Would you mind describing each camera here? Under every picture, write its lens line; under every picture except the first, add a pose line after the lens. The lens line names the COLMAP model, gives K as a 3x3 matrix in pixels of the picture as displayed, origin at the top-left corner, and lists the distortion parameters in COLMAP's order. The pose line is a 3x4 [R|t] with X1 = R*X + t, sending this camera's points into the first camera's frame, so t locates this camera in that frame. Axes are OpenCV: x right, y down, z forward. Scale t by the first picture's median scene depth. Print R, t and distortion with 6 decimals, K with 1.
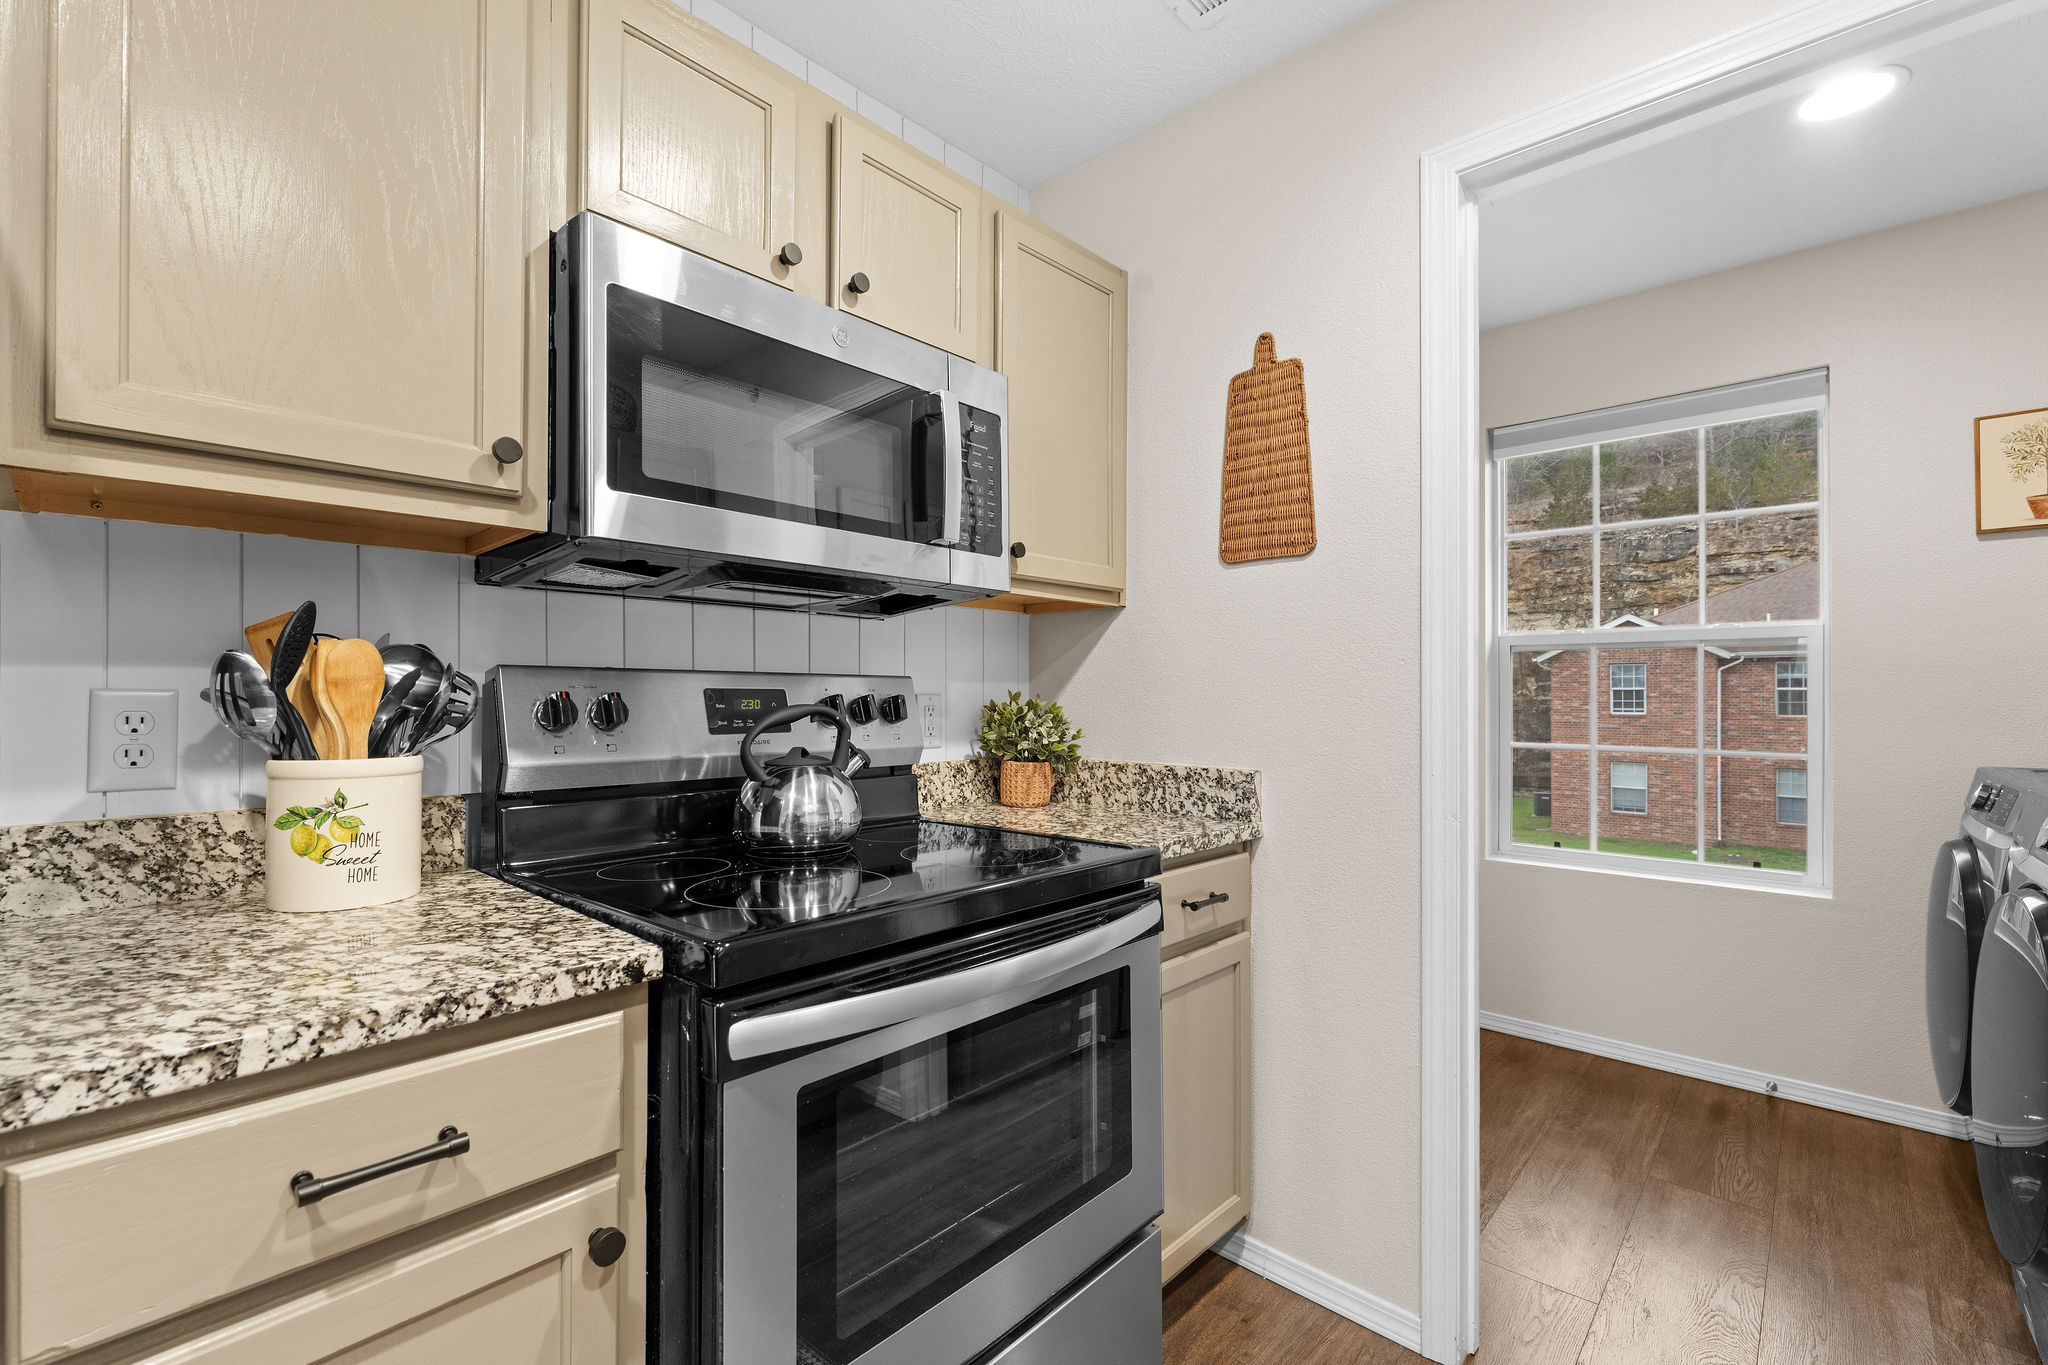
lens RADIAL K [[884.6, 0, 1020.1], [0, 884.6, 690.0], [0, 0, 1]] dist [0.003141, -0.000118]
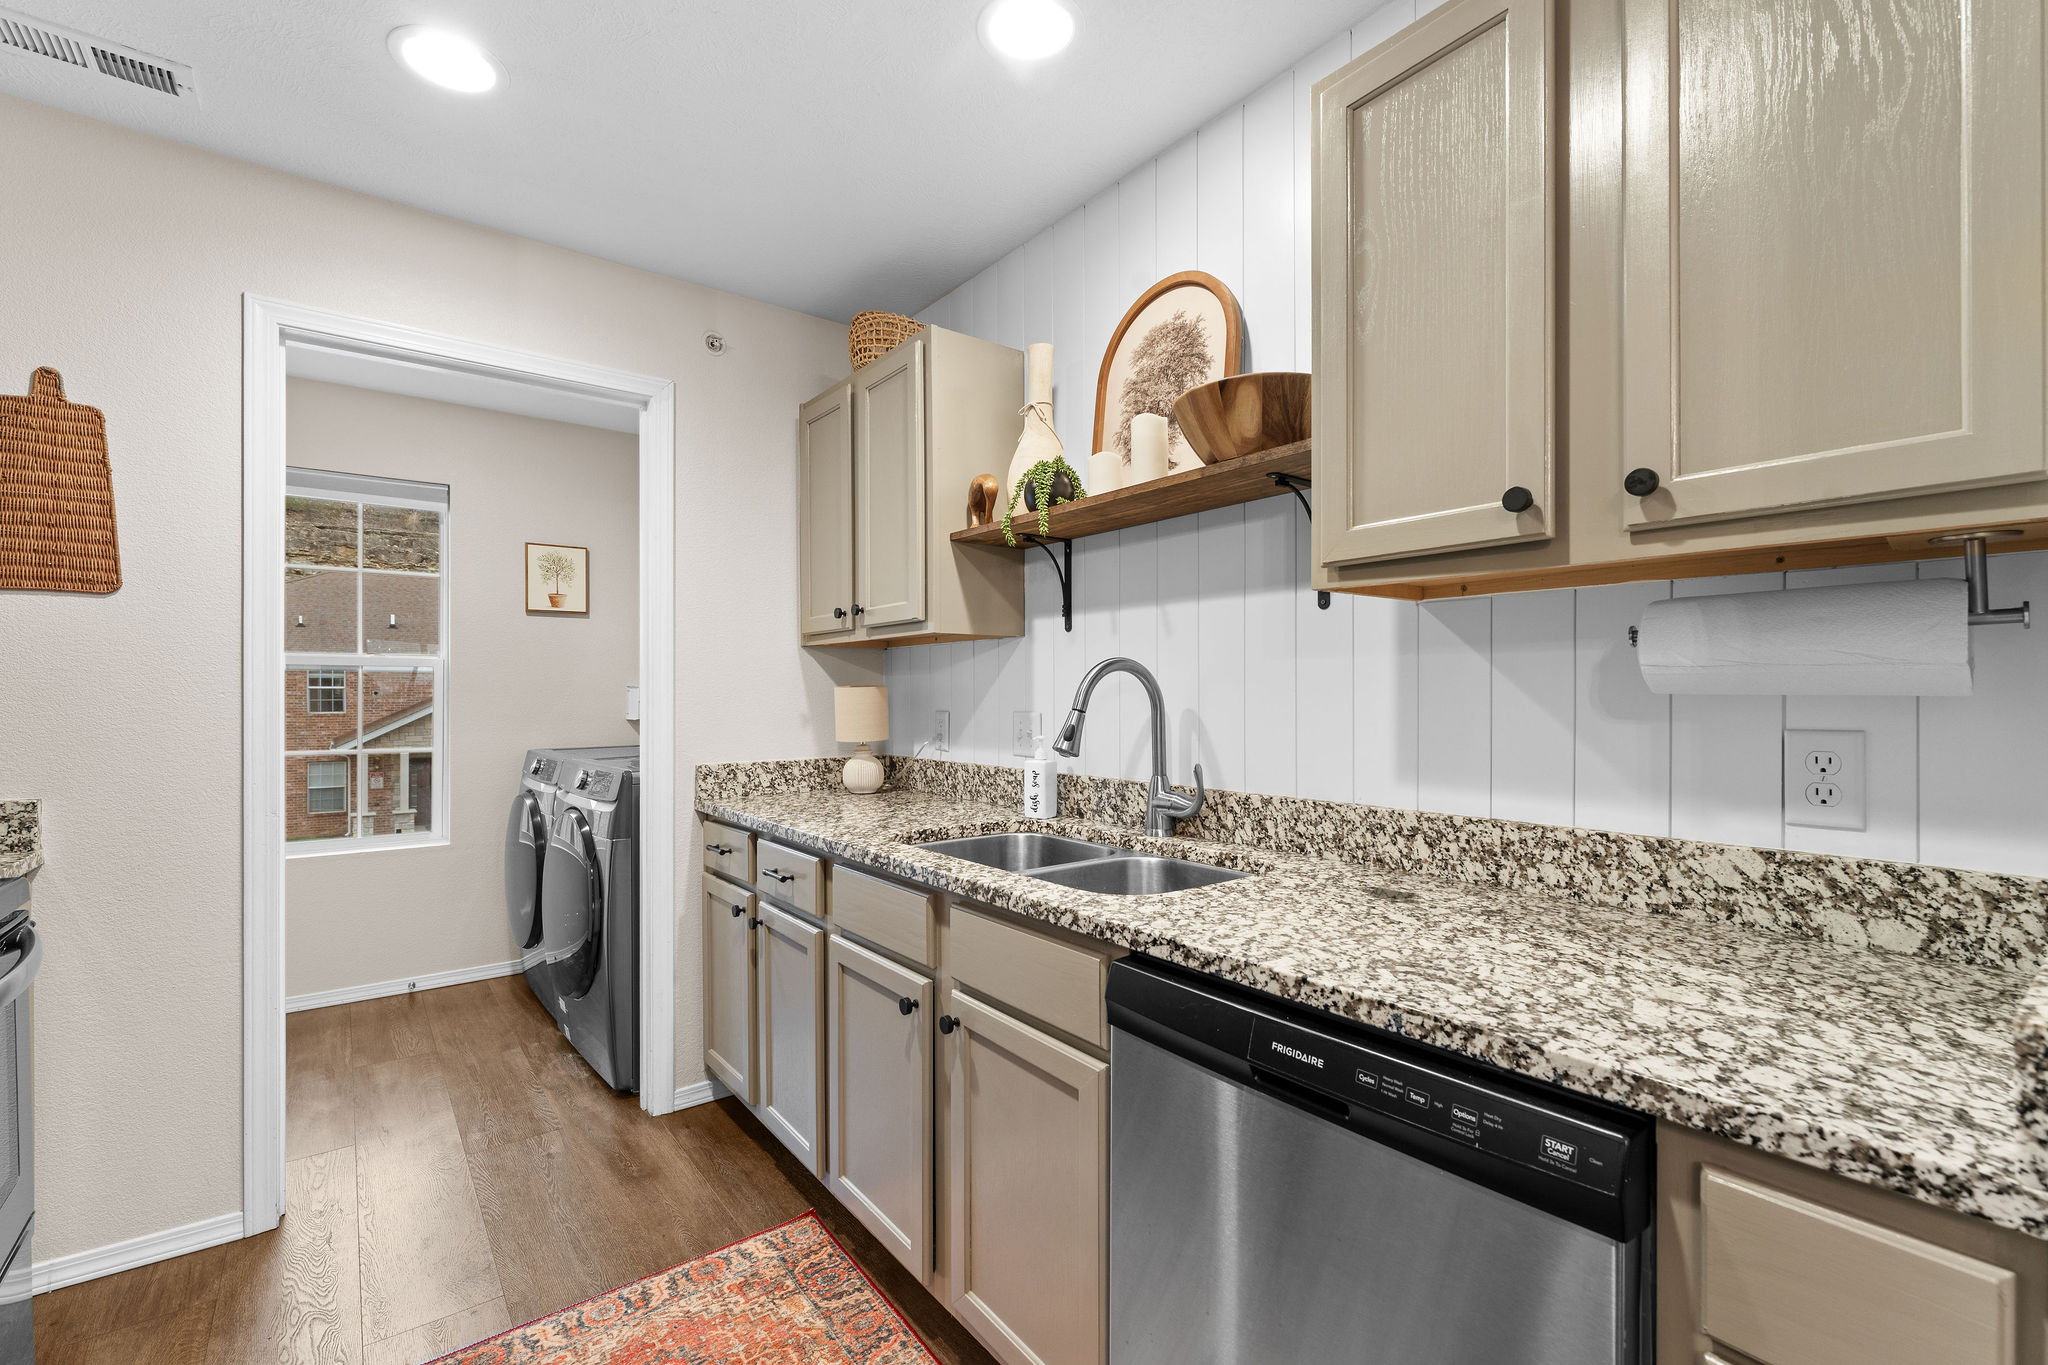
lens RADIAL K [[884.6, 0, 1017.7], [0, 884.6, 691.9], [0, 0, 1]] dist [0.003141, -0.000118]
pose [[0.175600, 0.000582, 0.984461, -0.516869], [-0.007262, 0.999973, 0.000704, -0.039050], [-0.984435, -0.007273, 0.175600, -0.269059]]
